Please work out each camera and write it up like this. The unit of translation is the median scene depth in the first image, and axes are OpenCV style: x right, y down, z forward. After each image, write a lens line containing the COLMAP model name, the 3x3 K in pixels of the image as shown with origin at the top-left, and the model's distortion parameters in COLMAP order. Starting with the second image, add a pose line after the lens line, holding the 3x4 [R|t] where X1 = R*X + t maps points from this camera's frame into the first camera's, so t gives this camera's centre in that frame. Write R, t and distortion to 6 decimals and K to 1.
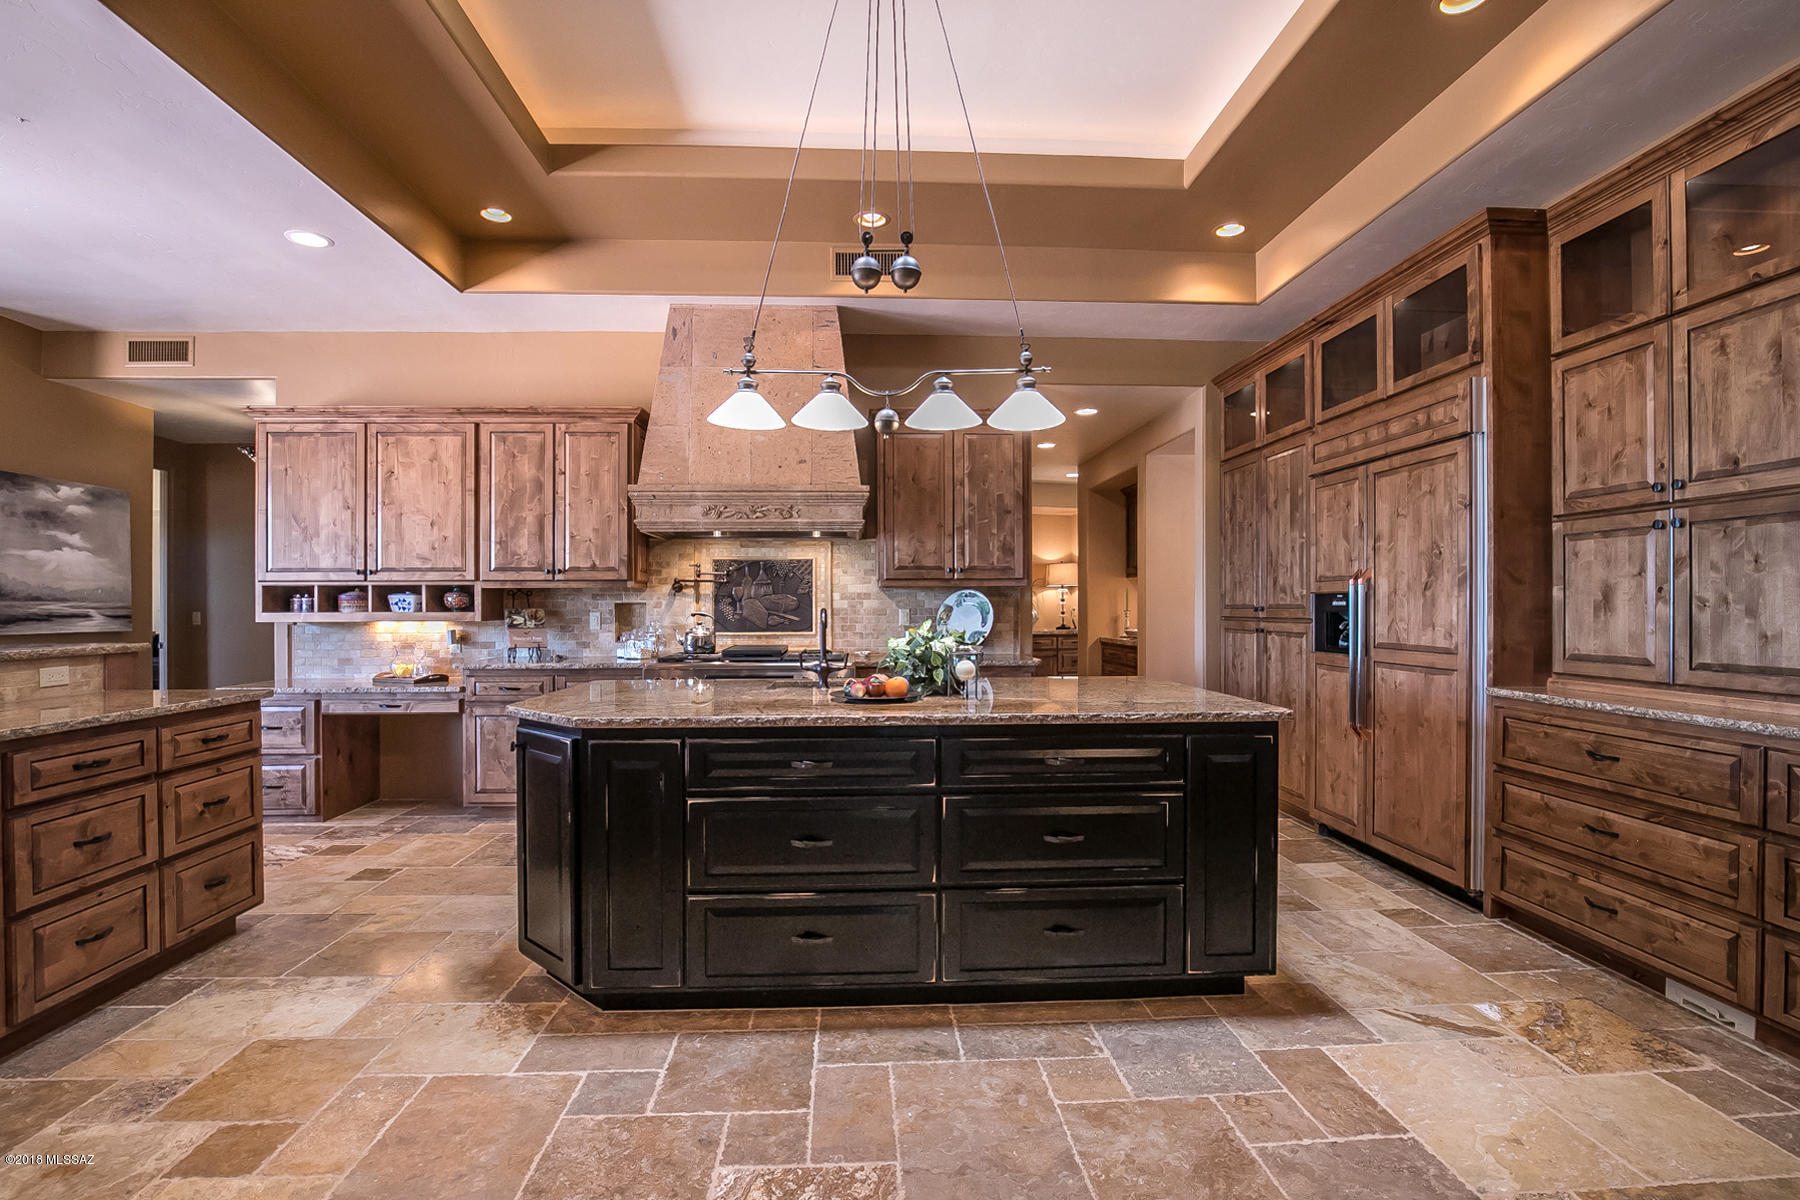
lens RADIAL K [[863.7, 0, 920.8], [0, 863.7, 602.9], [0, 0, 1]] dist [-0.028587, 0.000909]
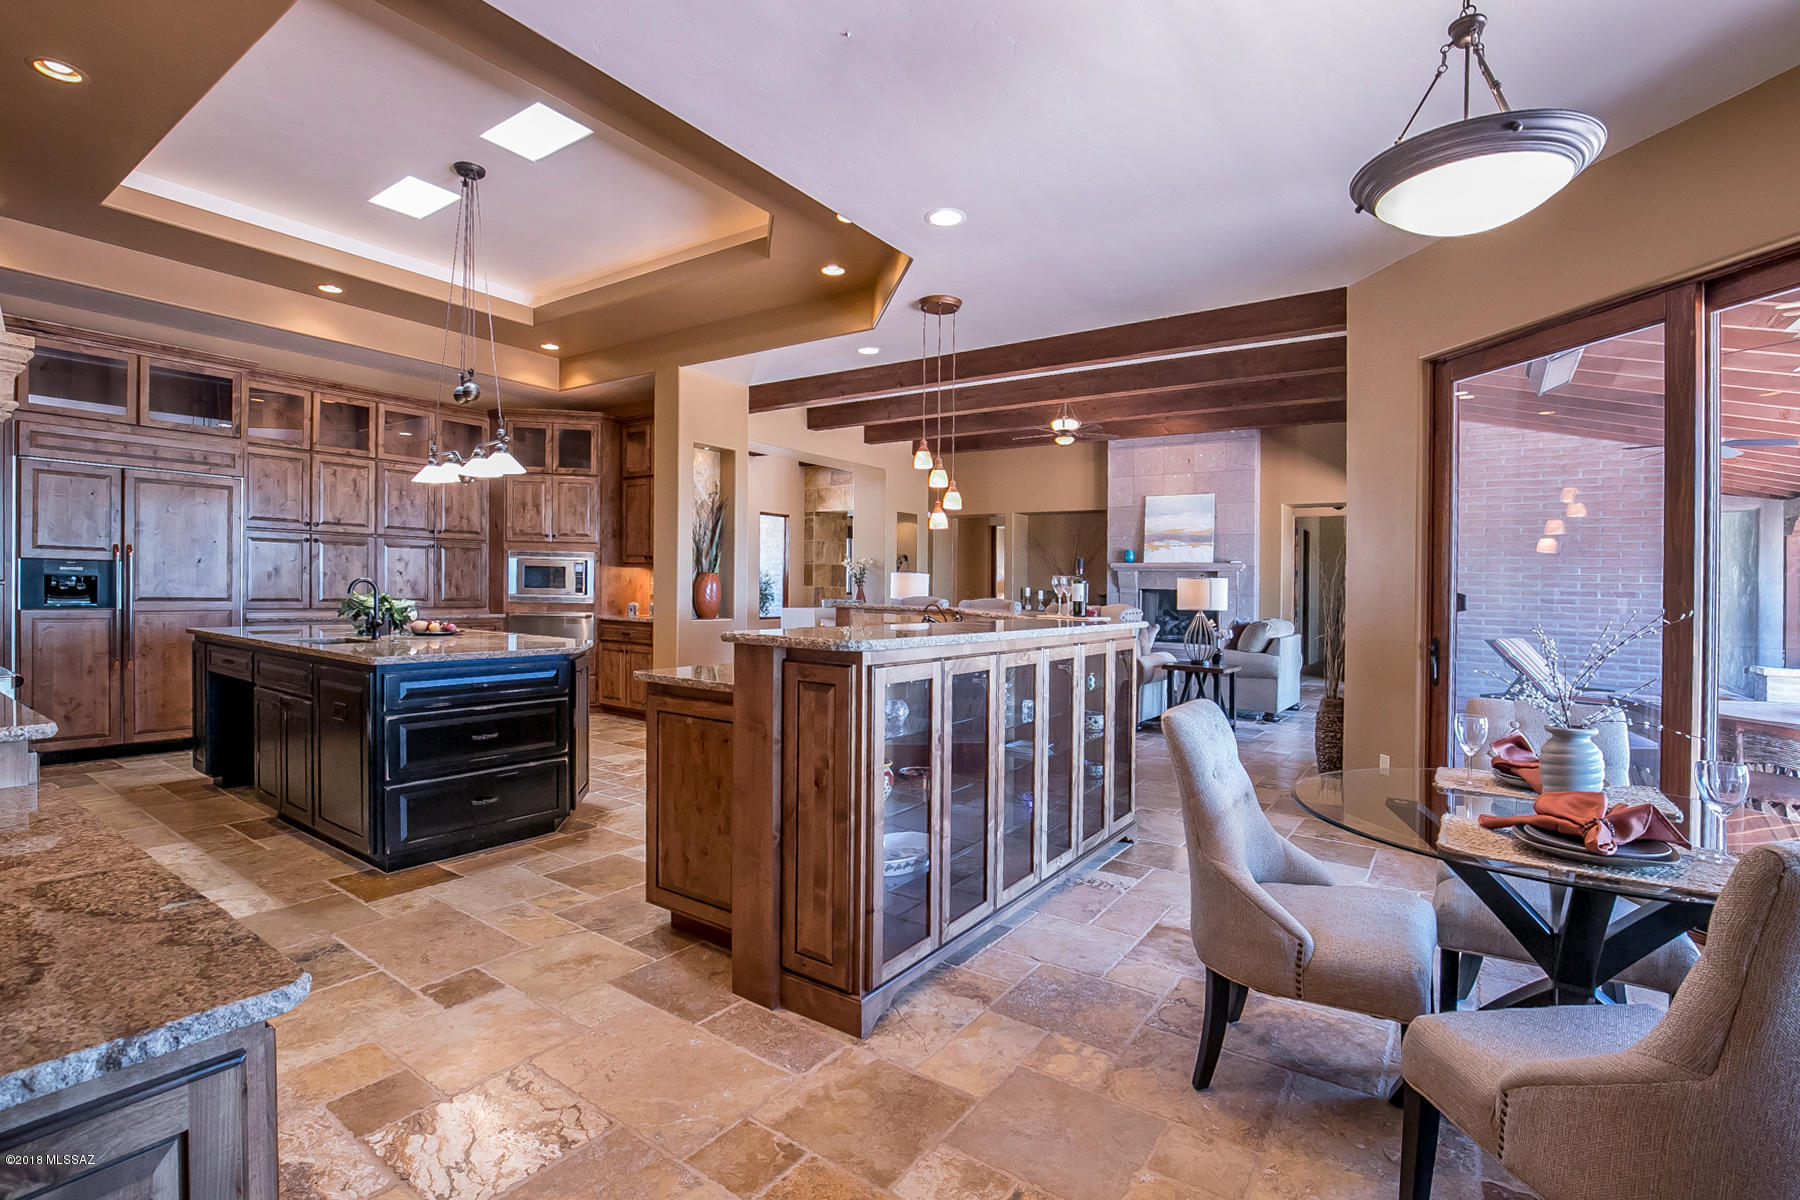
lens RADIAL K [[841.2, 0, 781.6], [0, 841.2, 596.4], [0, 0, 1]] dist [-0.042599, 0.012326]
pose [[-0.706851, -0.023301, 0.706979, -1.106904], [-0.021427, 0.999704, 0.011525, 0.005377], [-0.707038, -0.007001, -0.707141, 1.124539]]
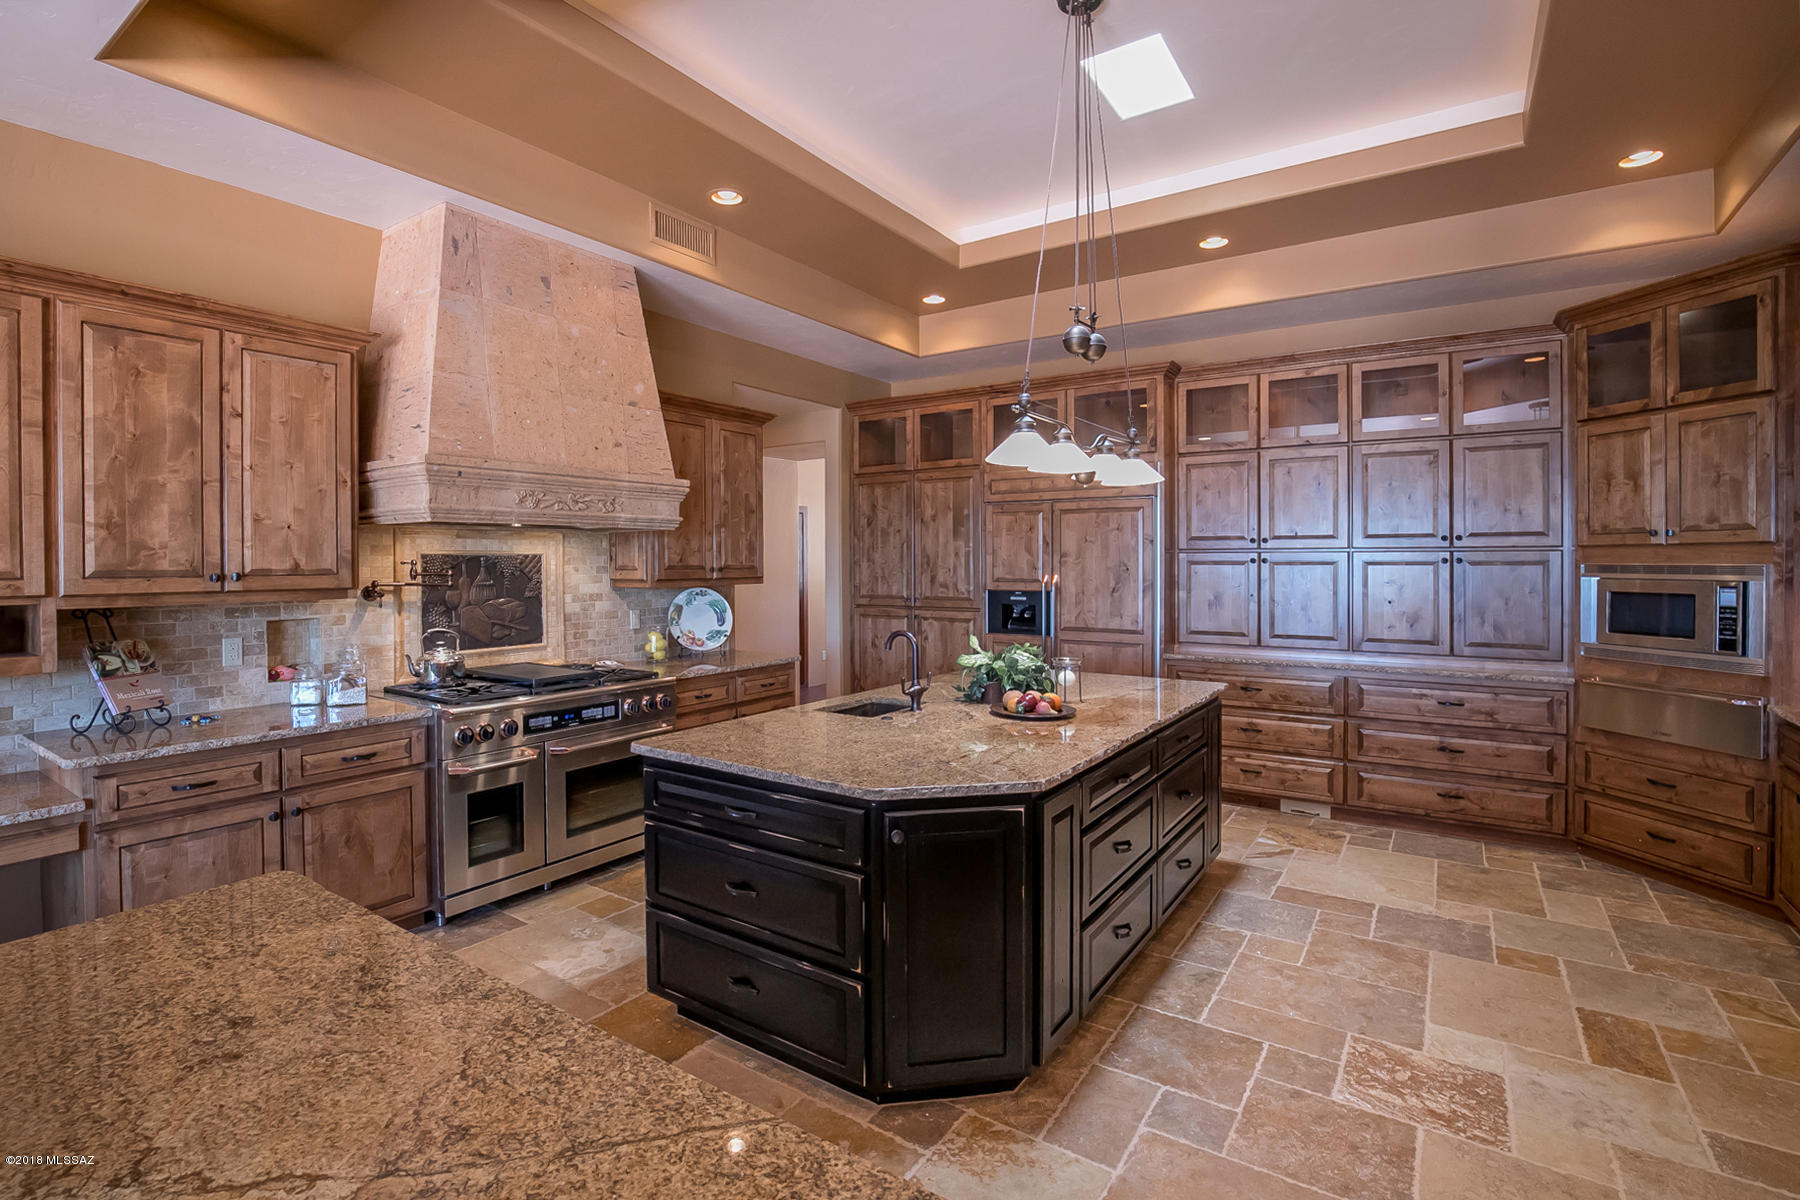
lens RADIAL K [[818.9, 0, 908.6], [0, 818.9, 564.4], [0, 0, 1]] dist [-0.025605, 0.000520]
pose [[0.619184, 0.000920, 0.785245, -0.667622], [-0.003322, 0.999993, 0.001448, -0.056058], [-0.785239, -0.003505, 0.619183, 0.322392]]
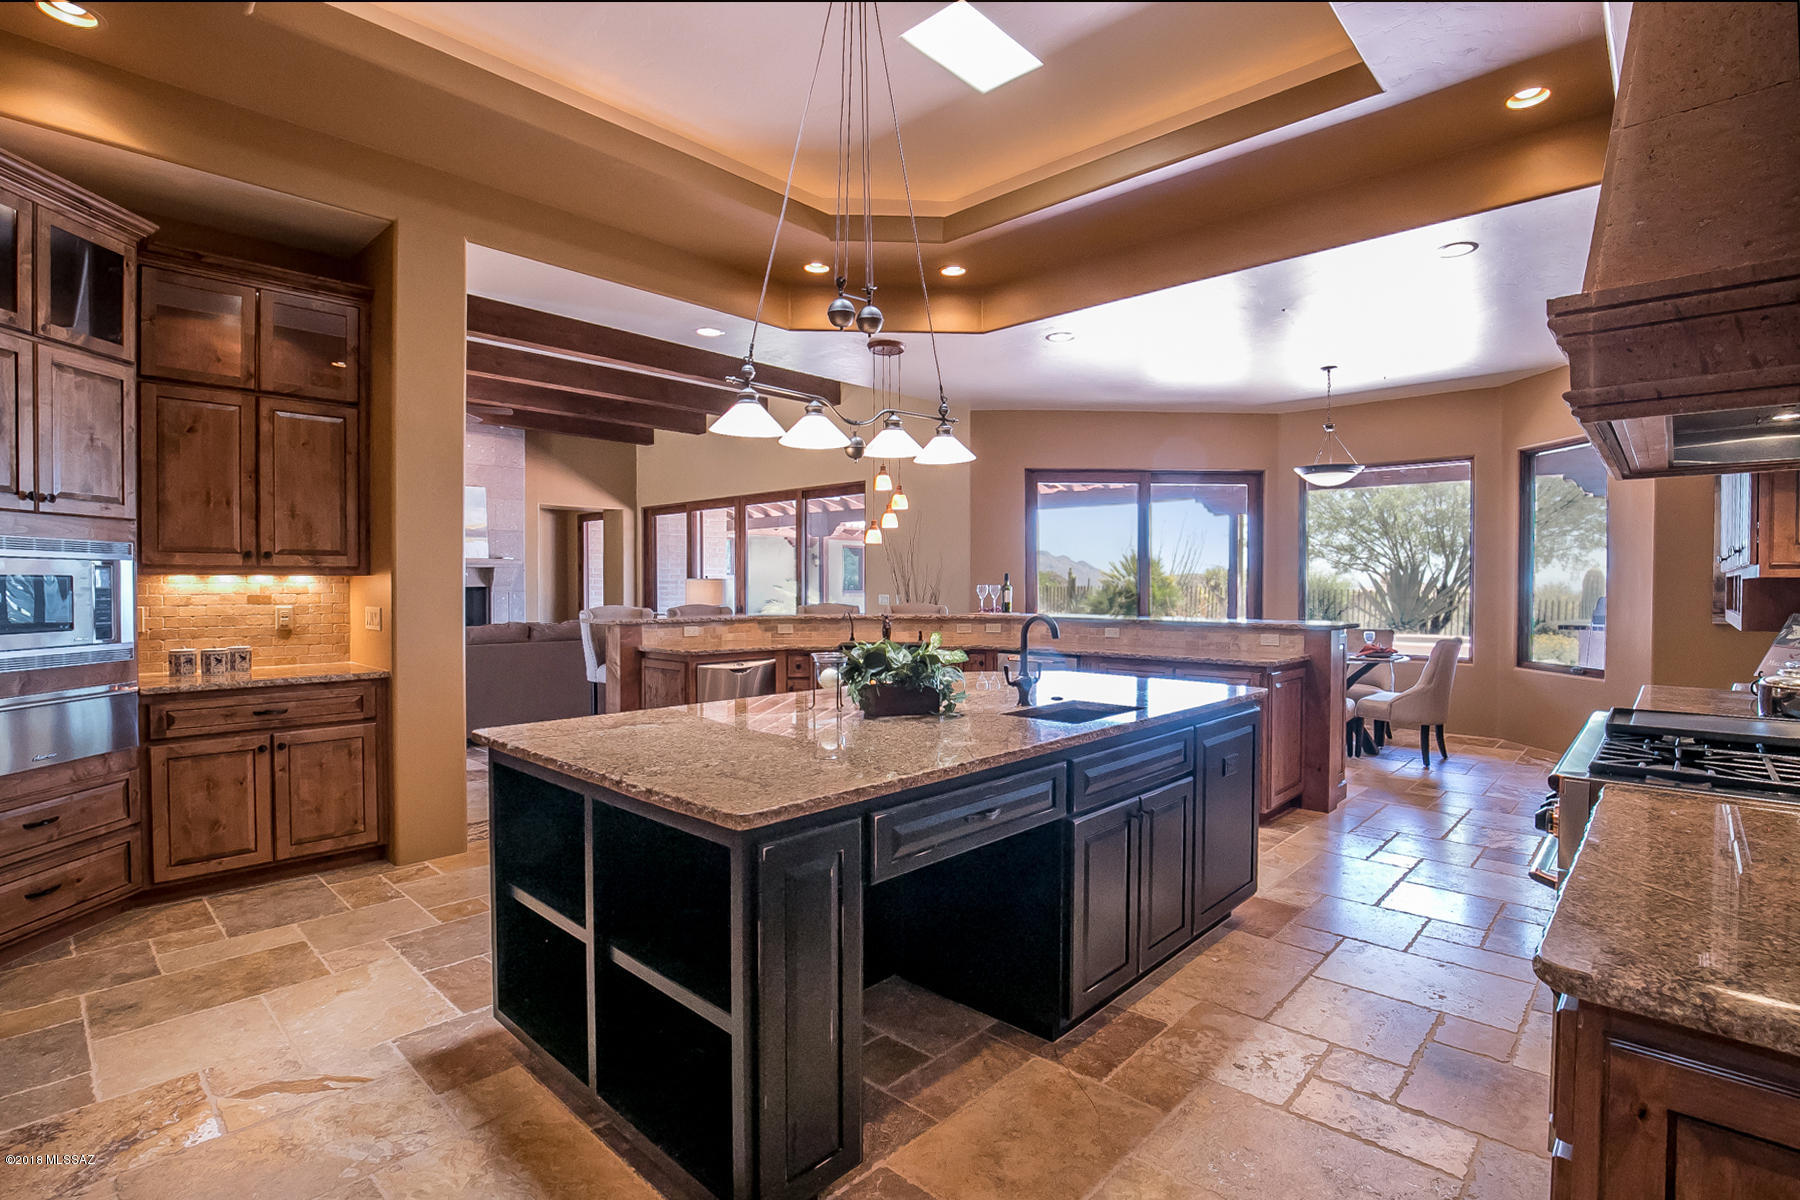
lens RADIAL K [[855.8, 0, 944.0], [0, 855.8, 603.1], [0, 0, 1]] dist [-0.026025, 0.000970]
pose [[-0.736274, 0.017677, -0.676452, 0.406561], [0.001668, 0.999703, 0.024309, -0.020180], [0.676681, 0.016769, -0.736085, 1.218183]]
